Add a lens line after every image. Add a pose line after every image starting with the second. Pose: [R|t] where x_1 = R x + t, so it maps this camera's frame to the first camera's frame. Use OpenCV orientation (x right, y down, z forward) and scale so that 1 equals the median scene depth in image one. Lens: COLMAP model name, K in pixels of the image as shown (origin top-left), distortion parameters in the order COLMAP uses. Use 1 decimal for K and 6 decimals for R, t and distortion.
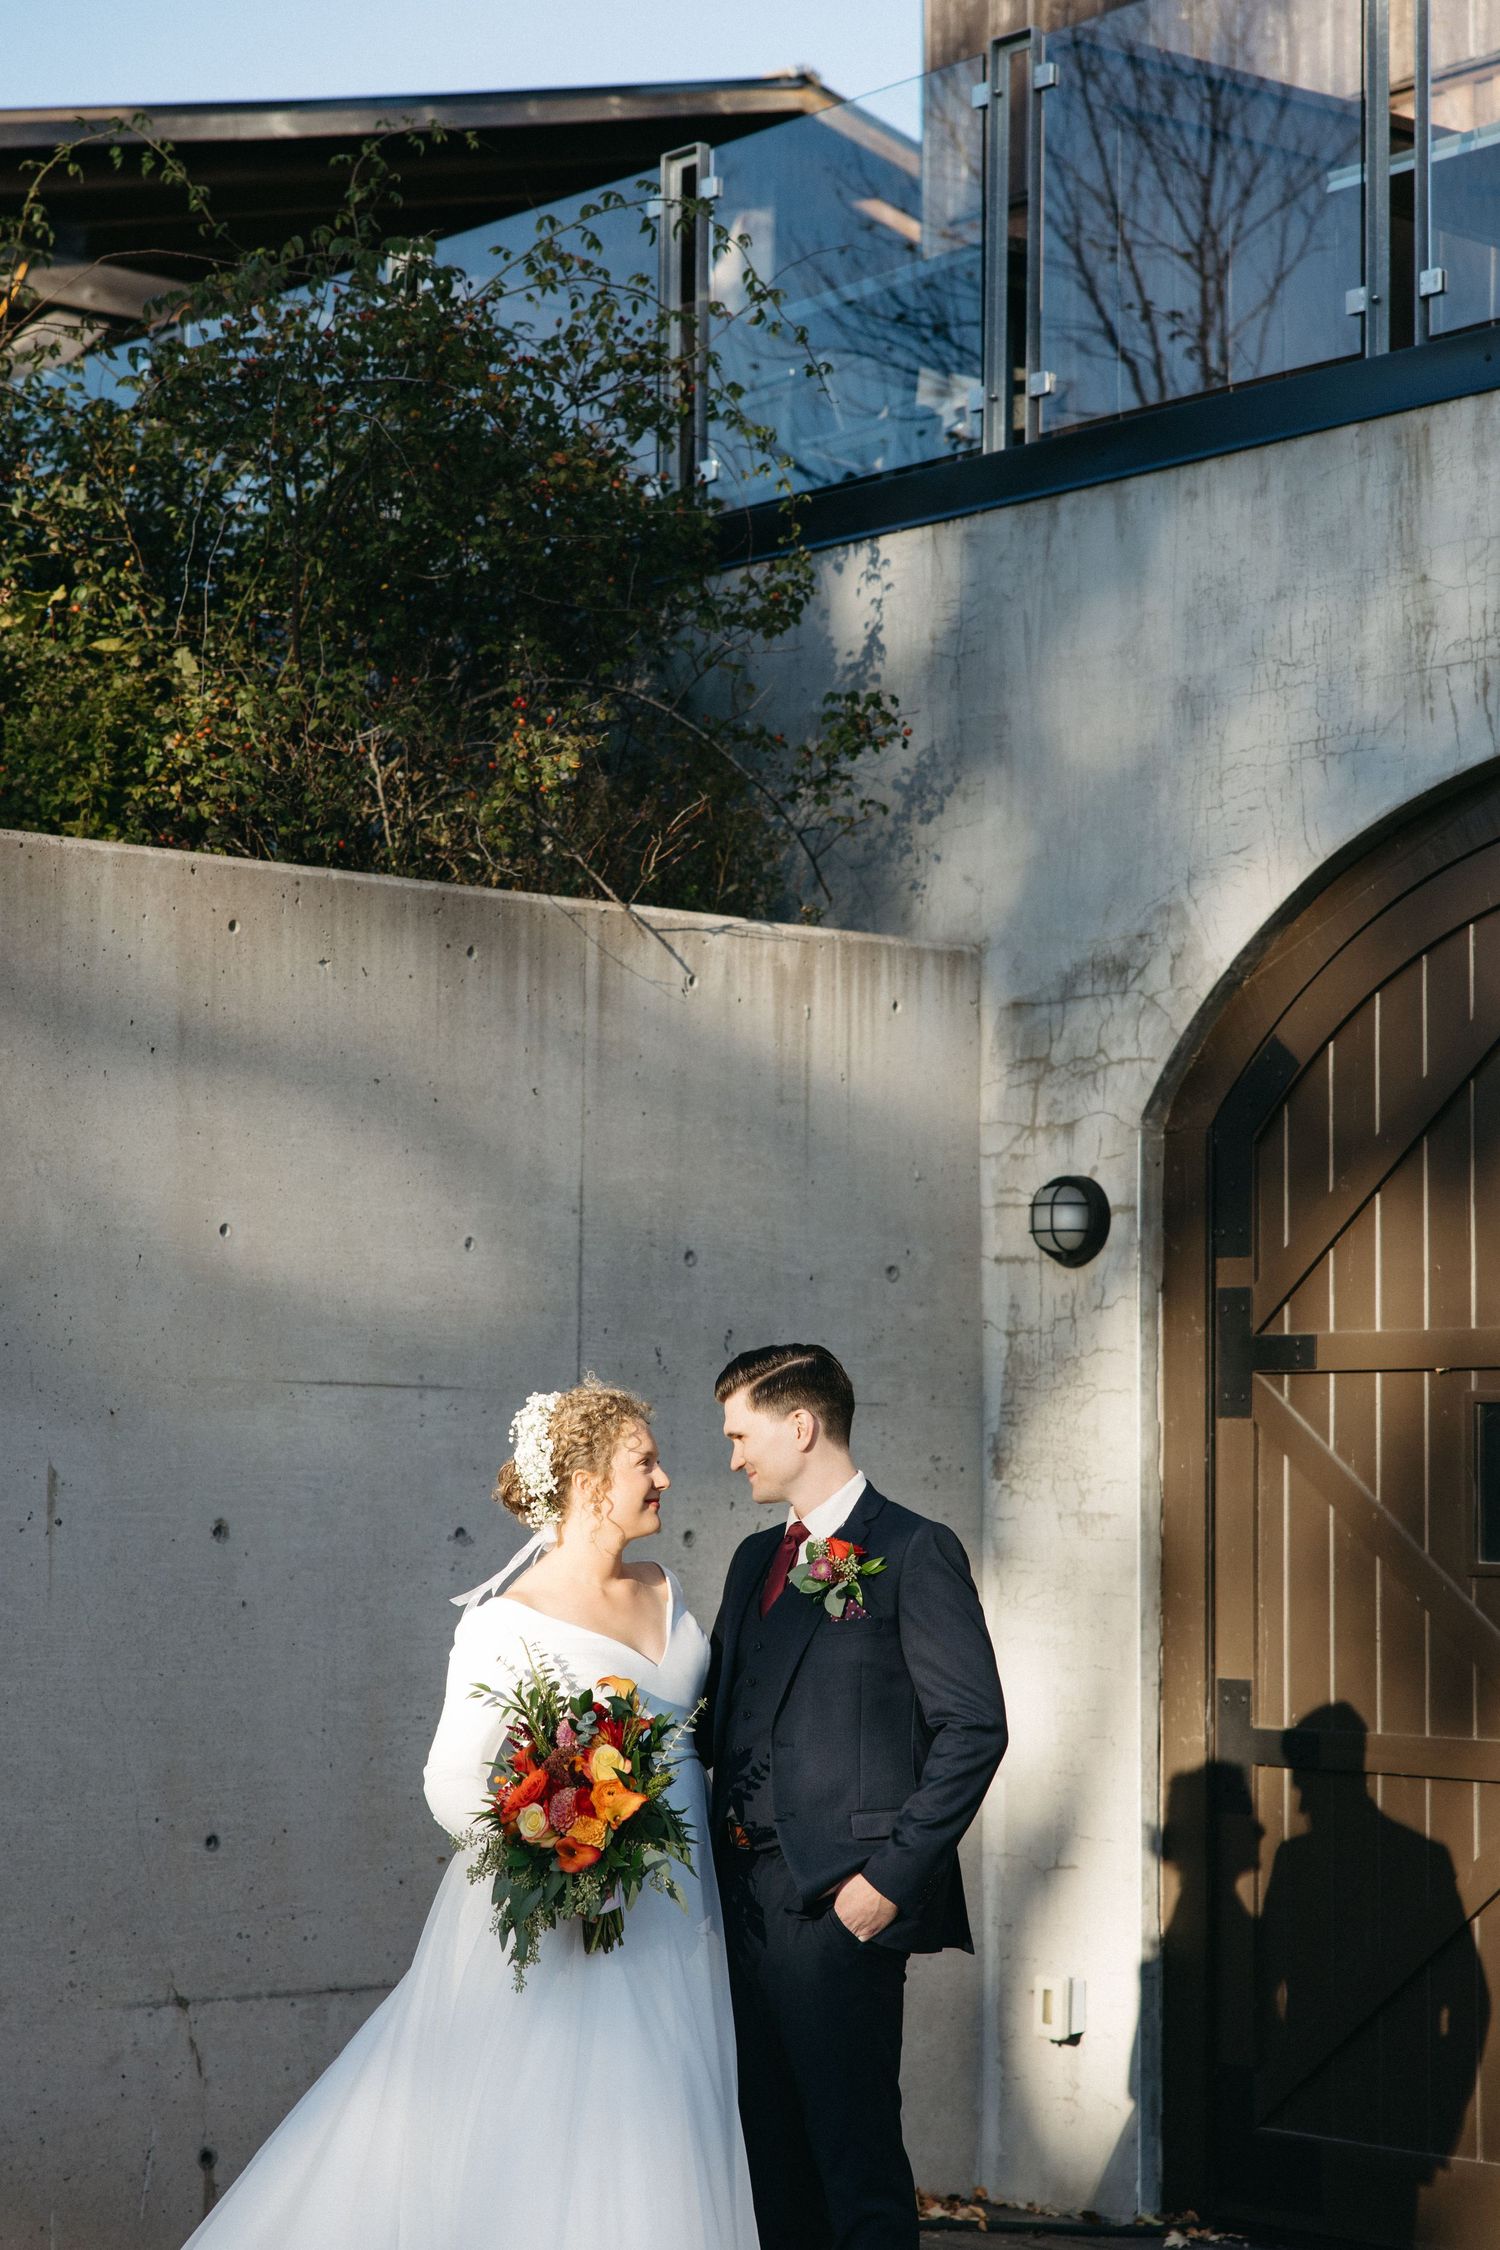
lens RADIAL K [[4163.5, 0, 750.0], [0, 4163.5, 1141.9], [0, 0, 1]] dist [0.059015, 0.000000]
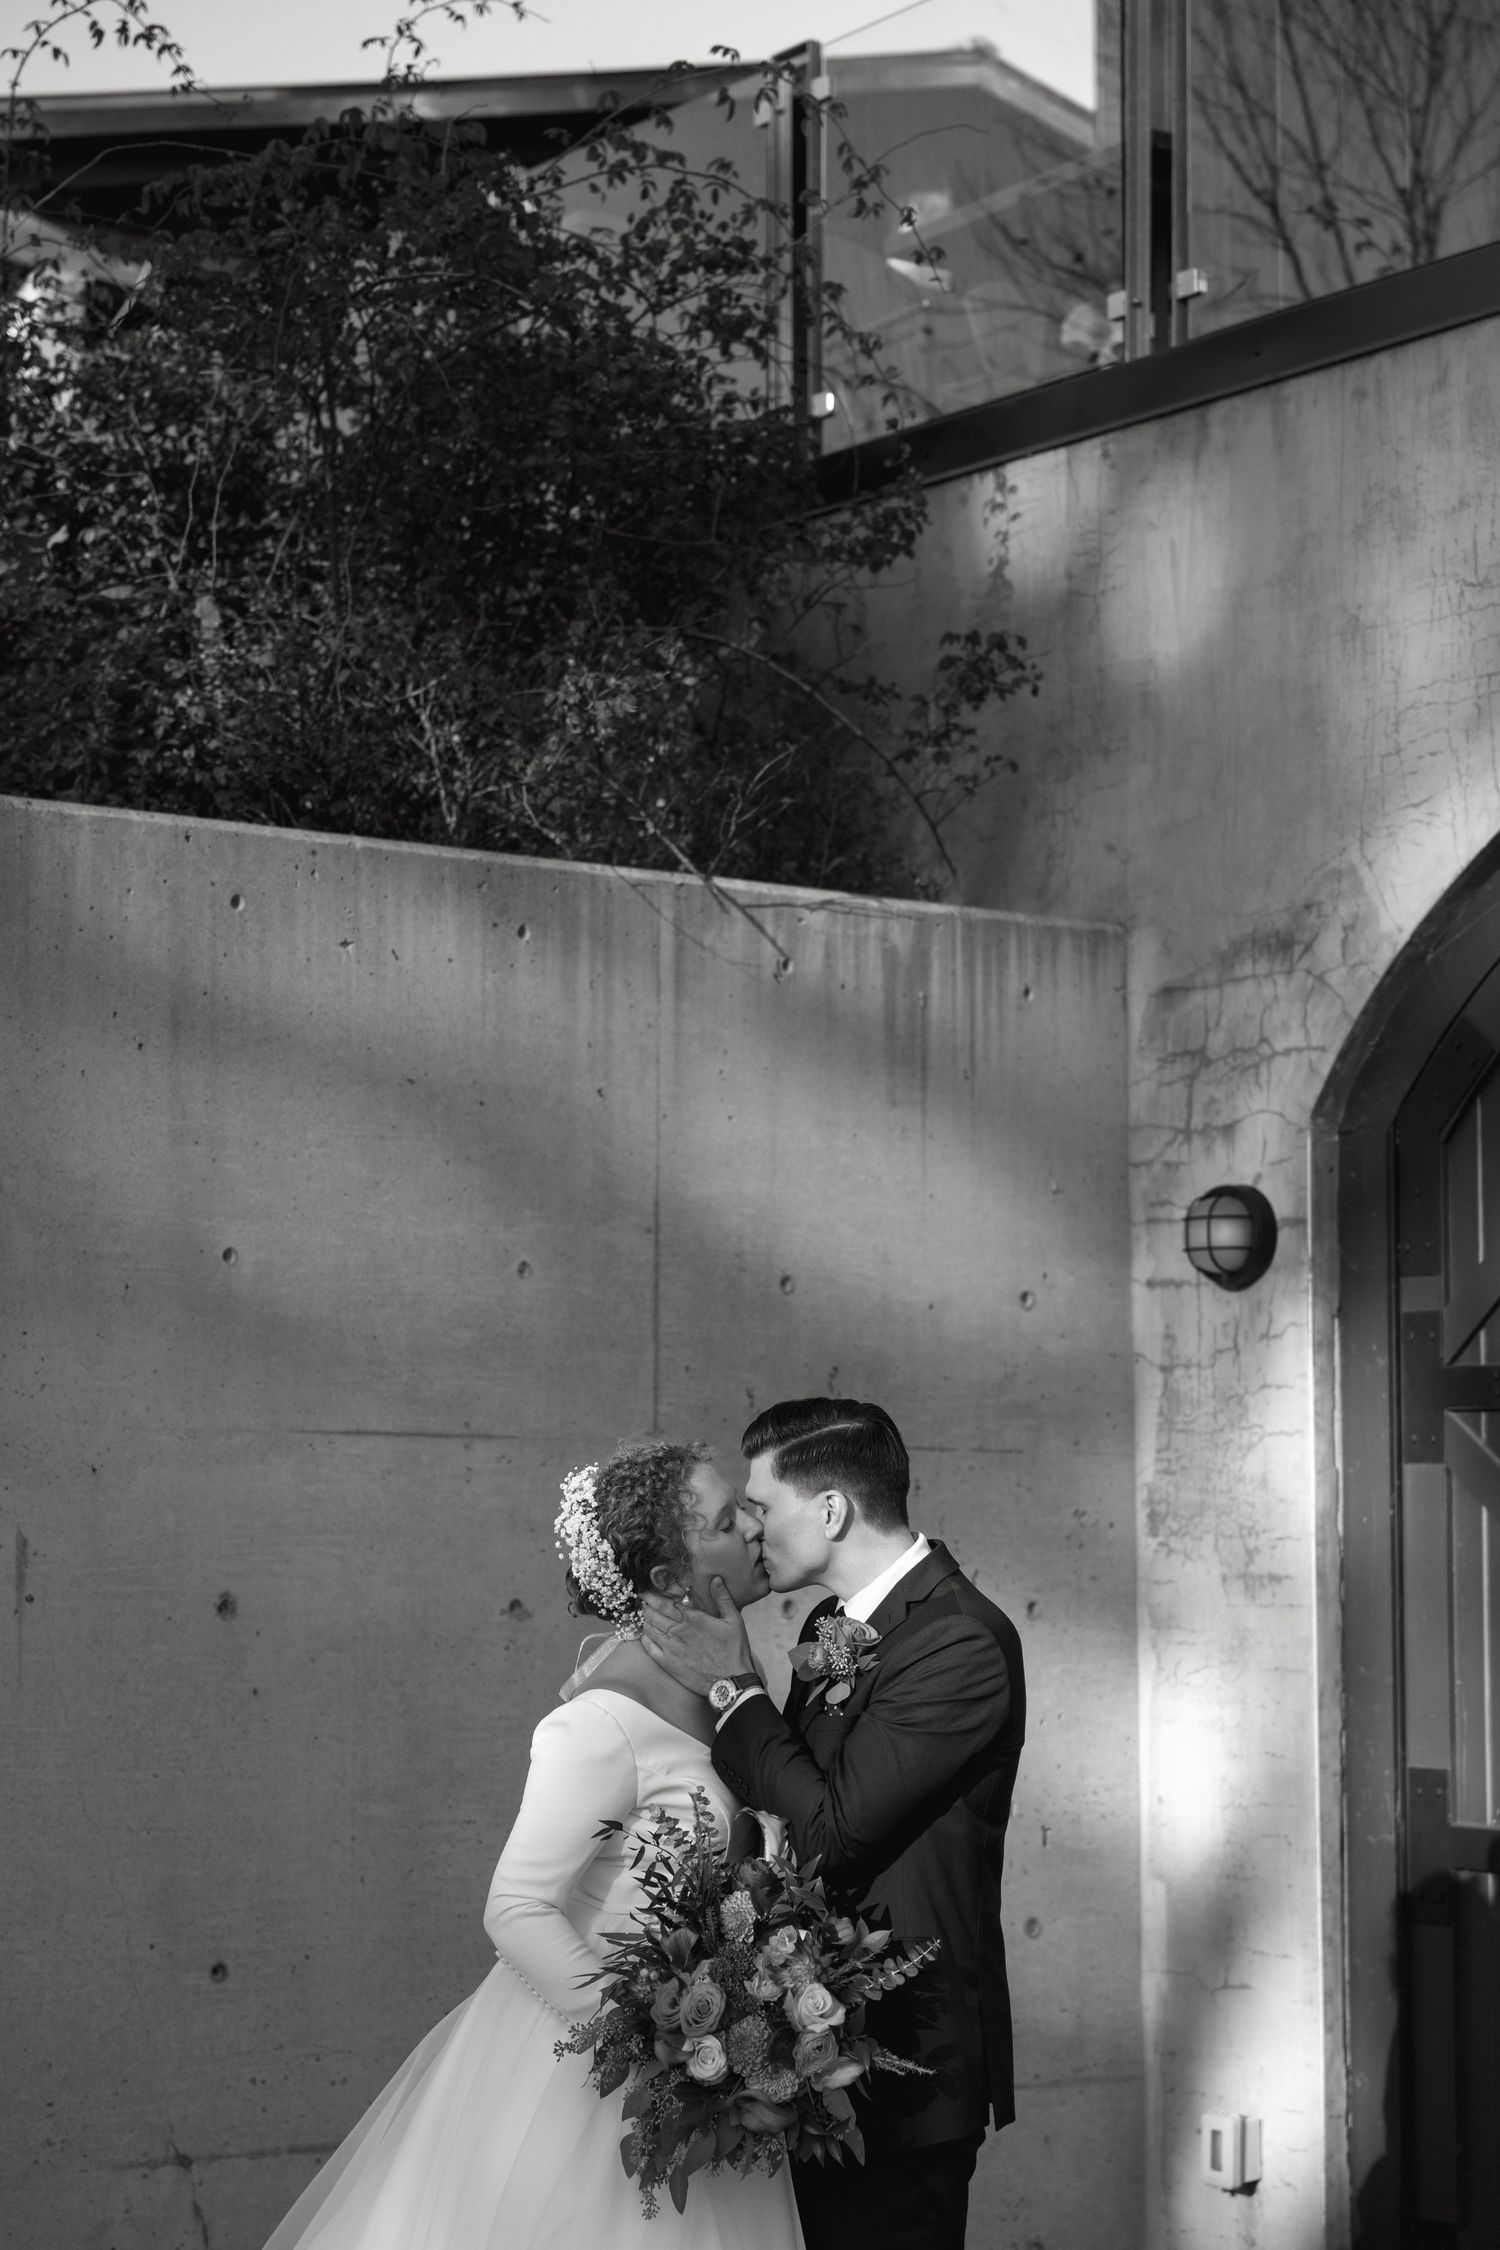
lens RADIAL K [[4163.5, 0, 783.2], [0, 4163.5, 1149.5], [0, 0, 1]] dist [0.059015, 0.000000]
pose [[0.998696, -0.013830, -0.049149, 0.027491], [0.013288, 0.999847, -0.011341, 0.009616], [0.049298, 0.010673, 0.998727, 0.134365]]
